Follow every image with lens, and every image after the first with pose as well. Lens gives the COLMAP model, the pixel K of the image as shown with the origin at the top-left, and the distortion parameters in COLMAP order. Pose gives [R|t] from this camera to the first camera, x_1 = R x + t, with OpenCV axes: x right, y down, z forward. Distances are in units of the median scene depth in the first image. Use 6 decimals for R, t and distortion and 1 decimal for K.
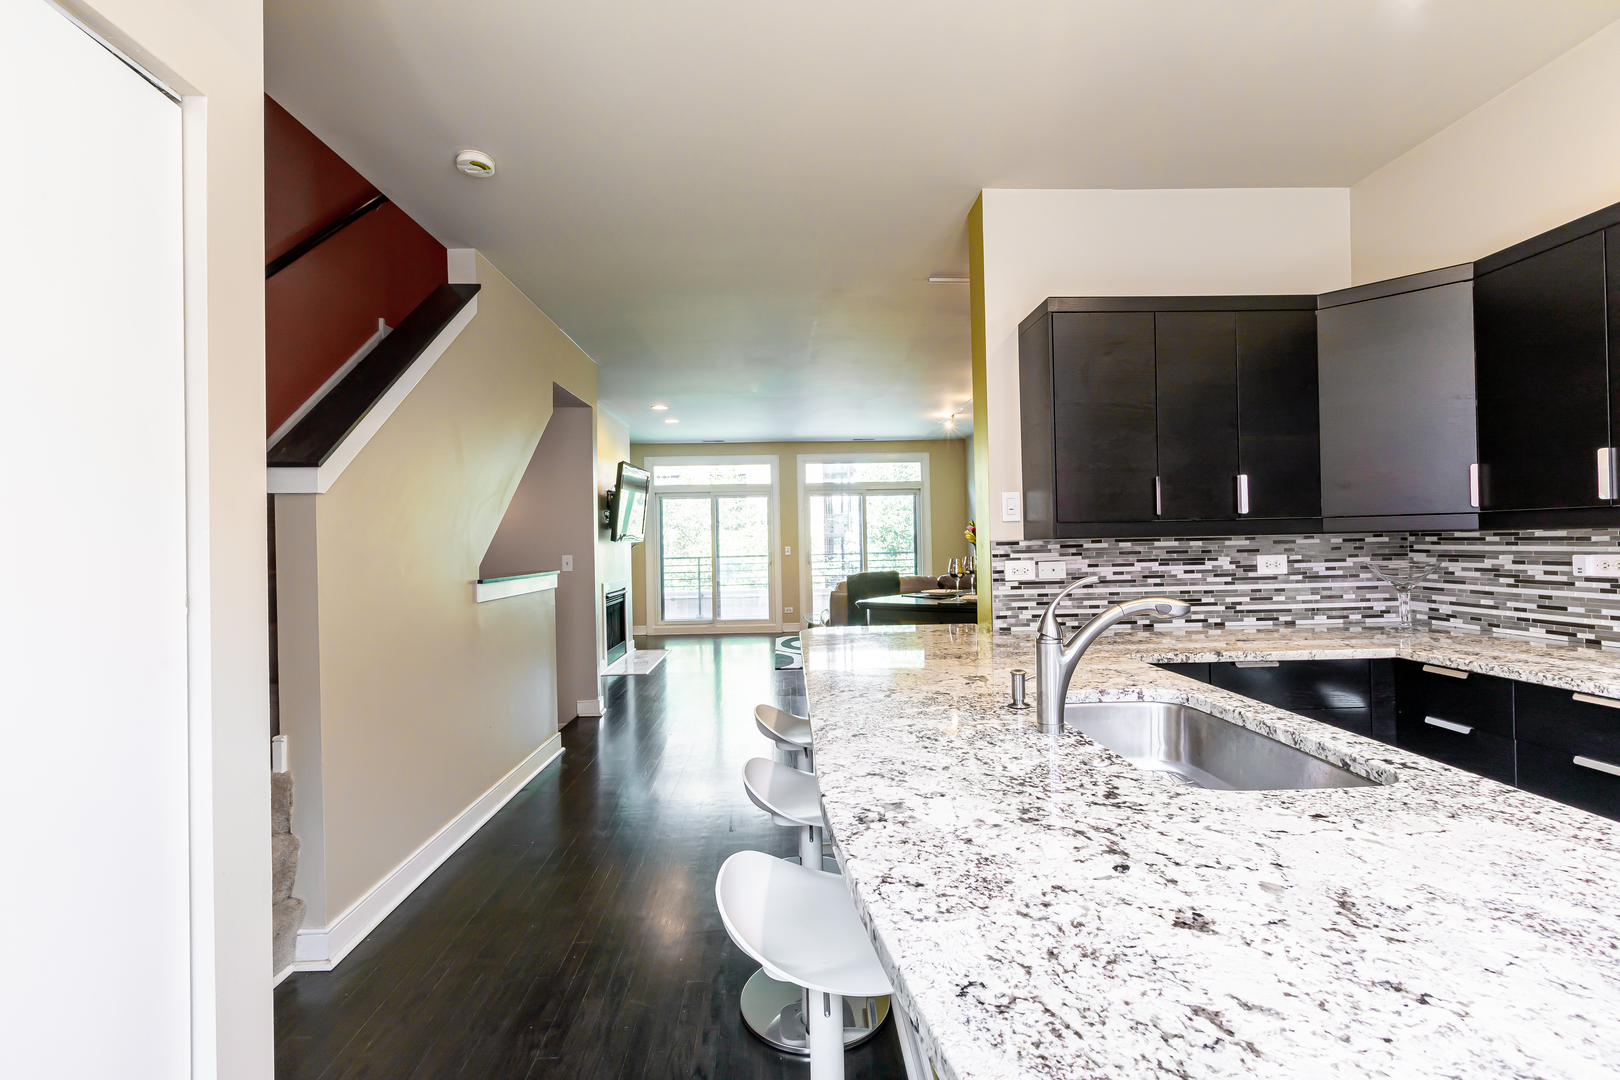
lens RADIAL K [[711.6, 0, 811.1], [0, 711.6, 534.5], [0, 0, 1]] dist [0.000229, 0.000453]
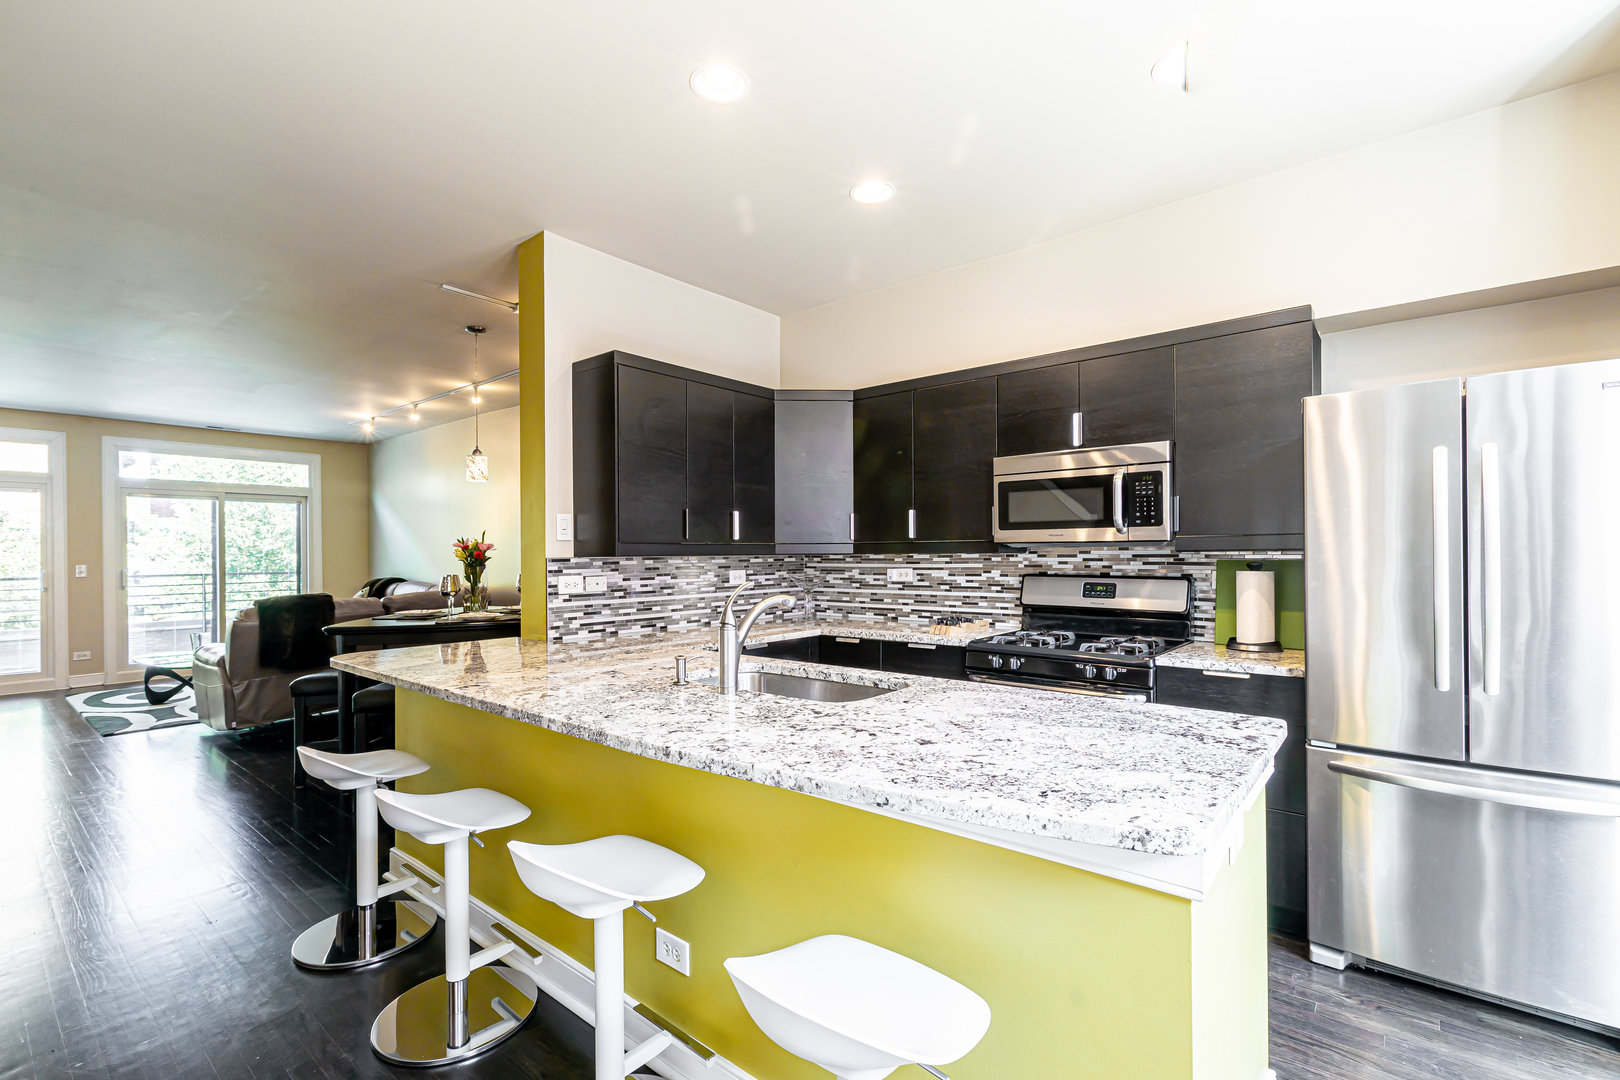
lens RADIAL K [[727.9, 0, 809.8], [0, 727.9, 553.4], [0, 0, 1]] dist [-0.001503, 0.000076]
pose [[0.665637, 0.014869, 0.746128, -0.314422], [-0.013086, 0.999880, -0.008252, 0.006339], [-0.746161, -0.004271, 0.665752, -0.035235]]
